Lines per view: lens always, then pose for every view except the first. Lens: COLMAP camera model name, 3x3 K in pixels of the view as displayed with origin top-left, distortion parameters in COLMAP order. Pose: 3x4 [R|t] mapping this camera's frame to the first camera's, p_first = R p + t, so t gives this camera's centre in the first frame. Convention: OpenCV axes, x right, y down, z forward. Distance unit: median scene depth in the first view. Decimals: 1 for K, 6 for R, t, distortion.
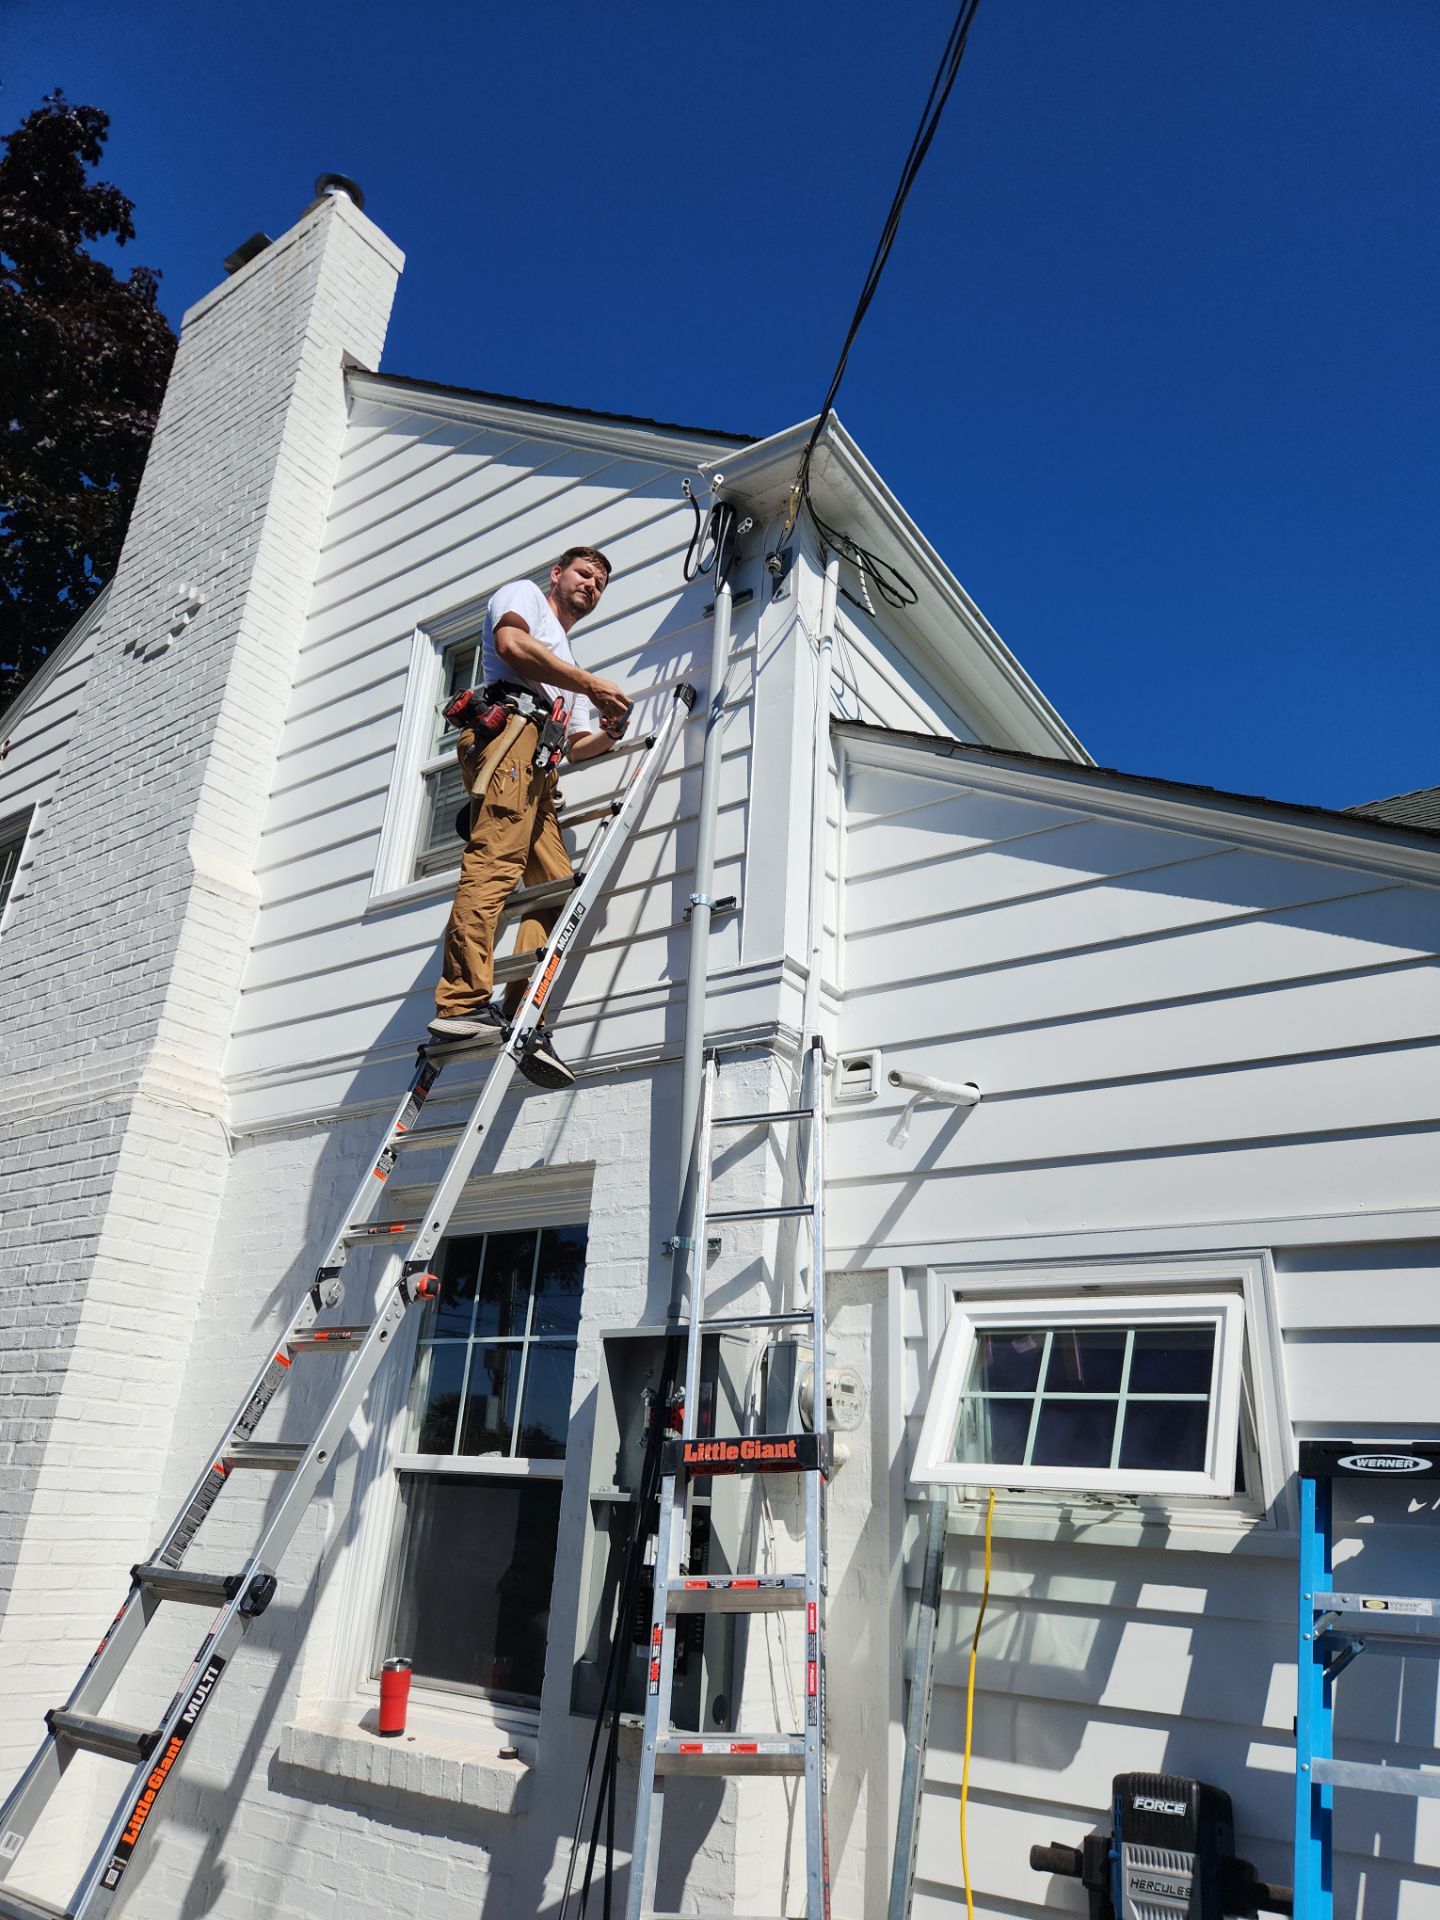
lens RADIAL K [[1298.6, 0, 721.4], [0, 1298.6, 961.6], [0, 0, 1]] dist [0.025671, -0.010744]
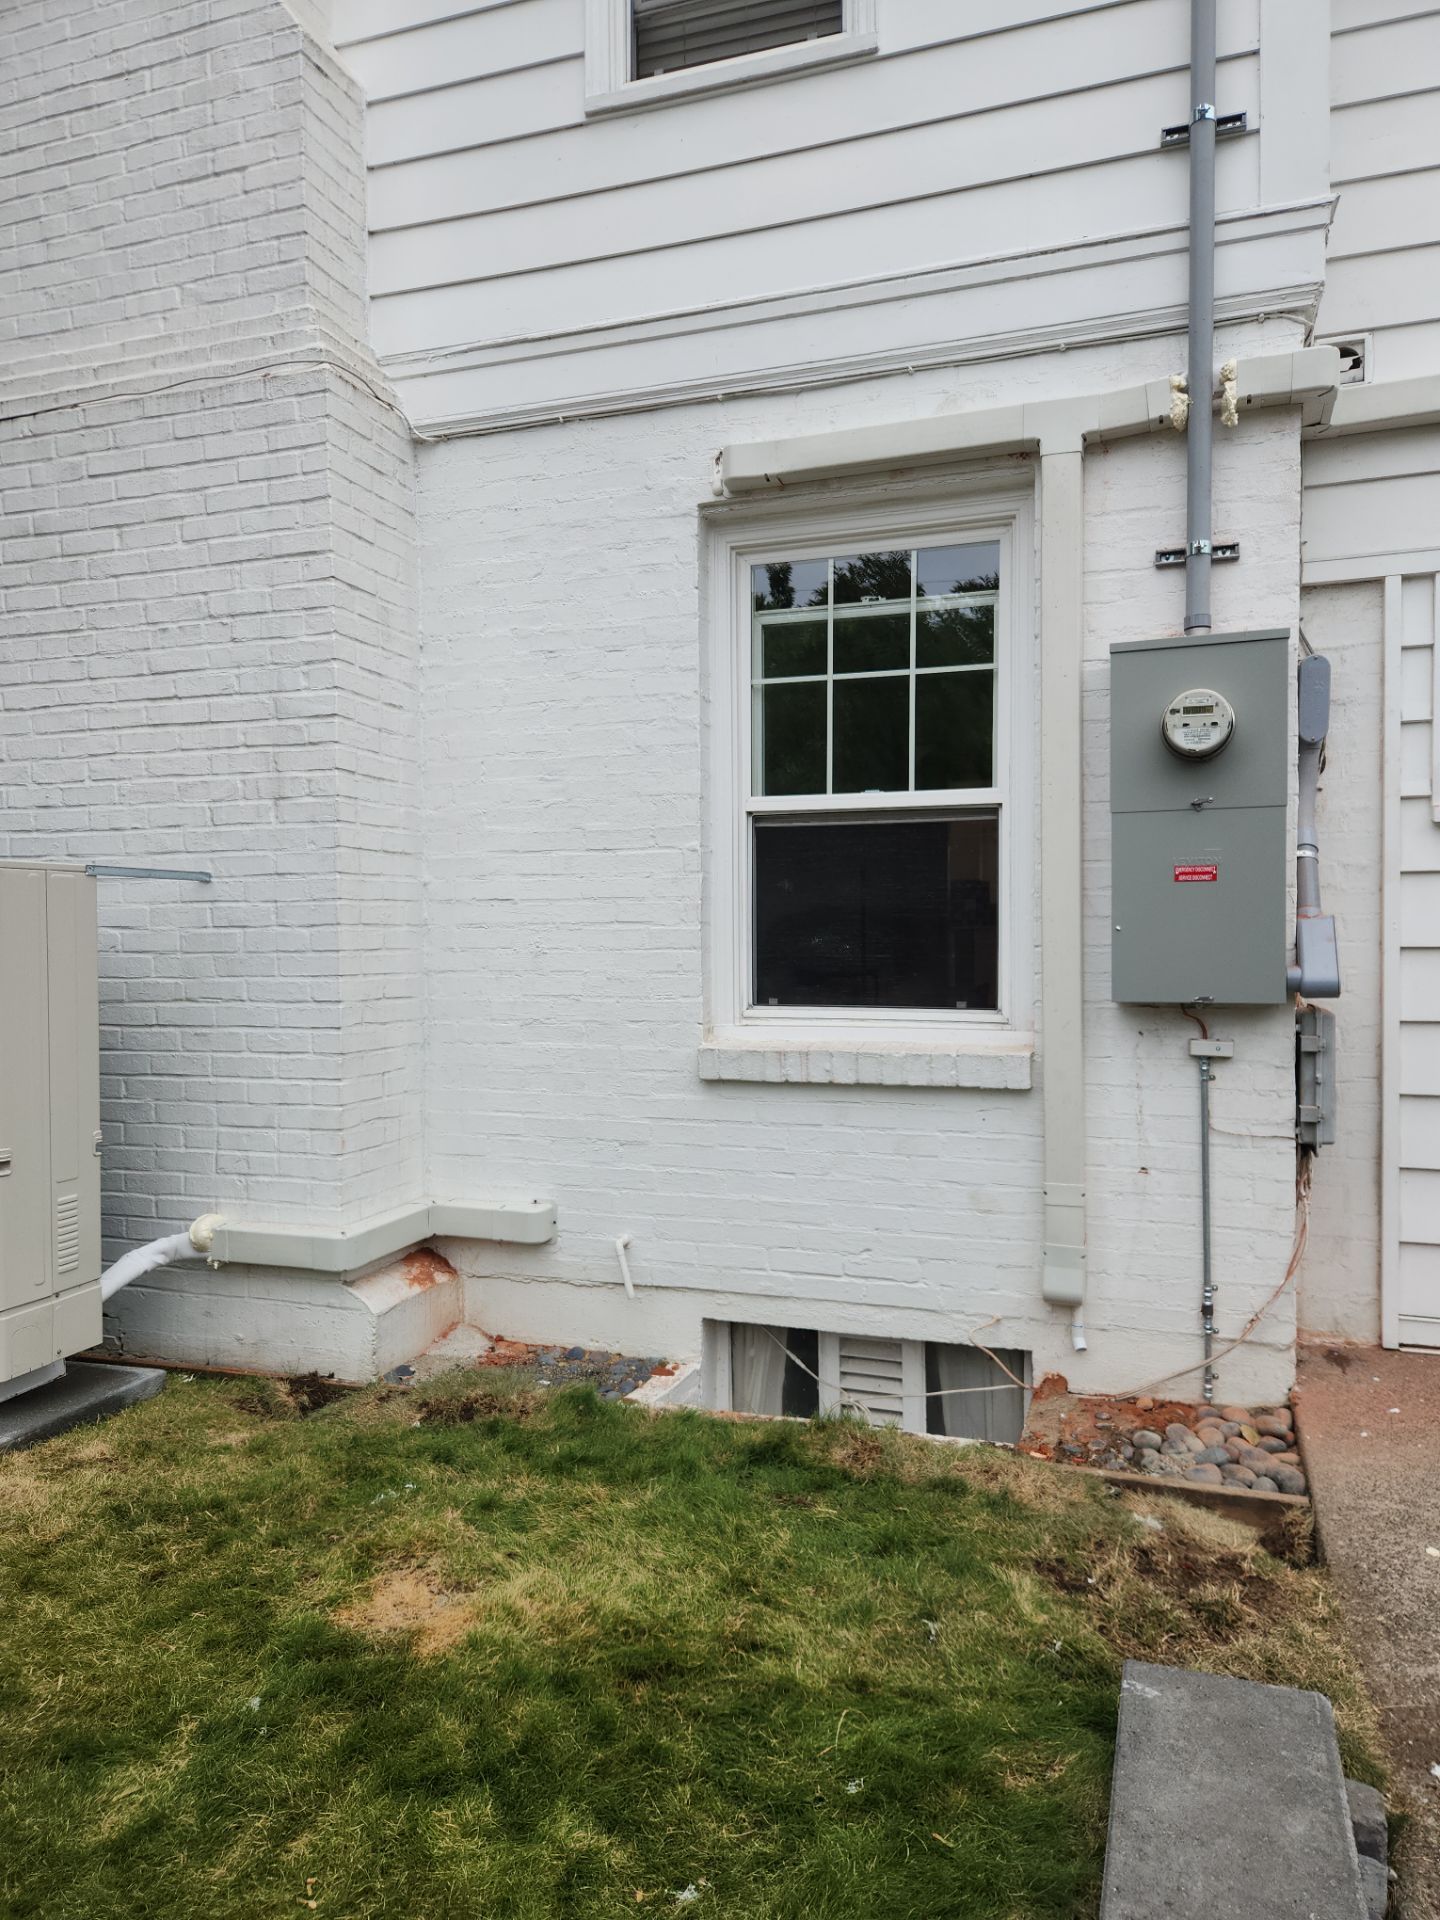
lens RADIAL K [[1298.6, 0, 728.8], [0, 1298.6, 969.3], [0, 0, 1]] dist [0.025671, -0.010744]
pose [[0.959976, -0.067511, 0.271826, -0.507535], [-0.055719, 0.905086, 0.421563, 0.096777], [-0.274485, -0.419836, 0.865098, 0.147226]]
